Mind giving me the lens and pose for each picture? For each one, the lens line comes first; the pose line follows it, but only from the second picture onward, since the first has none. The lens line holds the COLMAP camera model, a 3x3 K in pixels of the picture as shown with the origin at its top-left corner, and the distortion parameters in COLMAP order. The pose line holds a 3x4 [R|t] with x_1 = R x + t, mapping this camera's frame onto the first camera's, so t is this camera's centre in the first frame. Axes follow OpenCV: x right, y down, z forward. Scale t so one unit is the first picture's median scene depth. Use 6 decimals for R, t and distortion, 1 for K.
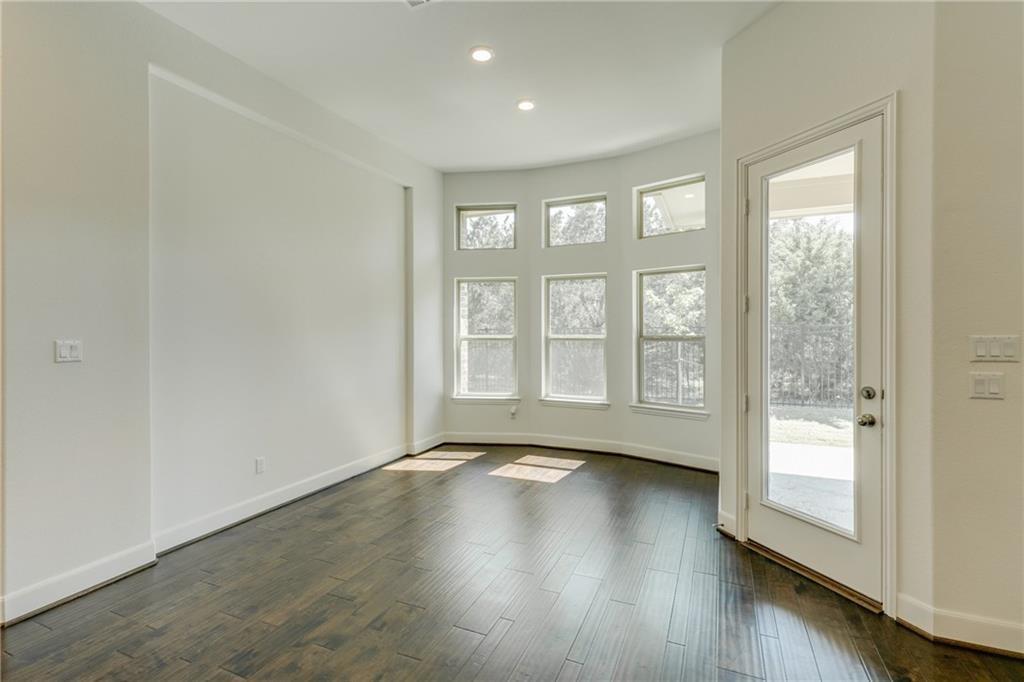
lens RADIAL K [[469.8, 0, 515.9], [0, 469.8, 335.0], [0, 0, 1]] dist [0.005278, -0.000328]
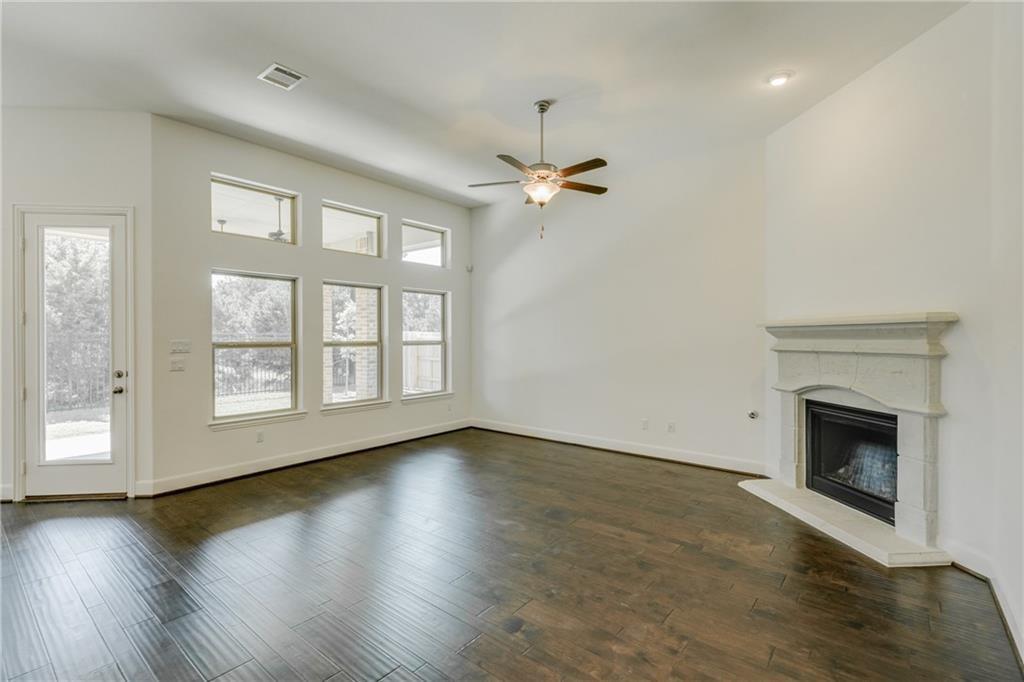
lens RADIAL K [[469.8, 0, 505.1], [0, 469.8, 339.0], [0, 0, 1]] dist [0.005278, -0.000328]
pose [[0.271879, -0.000653, 0.962331, -0.221586], [0.009436, 0.999954, -0.001987, 0.004774], [-0.962285, 0.009621, 0.271872, -0.349259]]
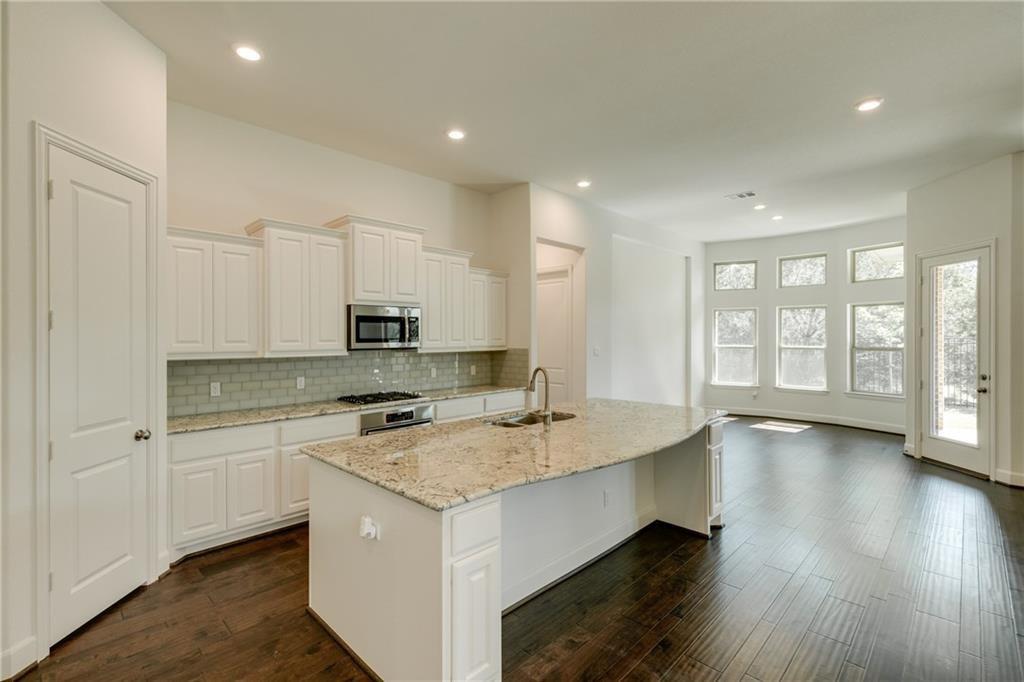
lens RADIAL K [[469.8, 0, 514.6], [0, 469.8, 335.0], [0, 0, 1]] dist [0.005278, -0.000328]
pose [[0.935467, 0.003321, -0.353398, -0.198603], [-0.006934, 0.999936, -0.008958, -0.013655], [0.353346, 0.010830, 0.935430, -0.729264]]
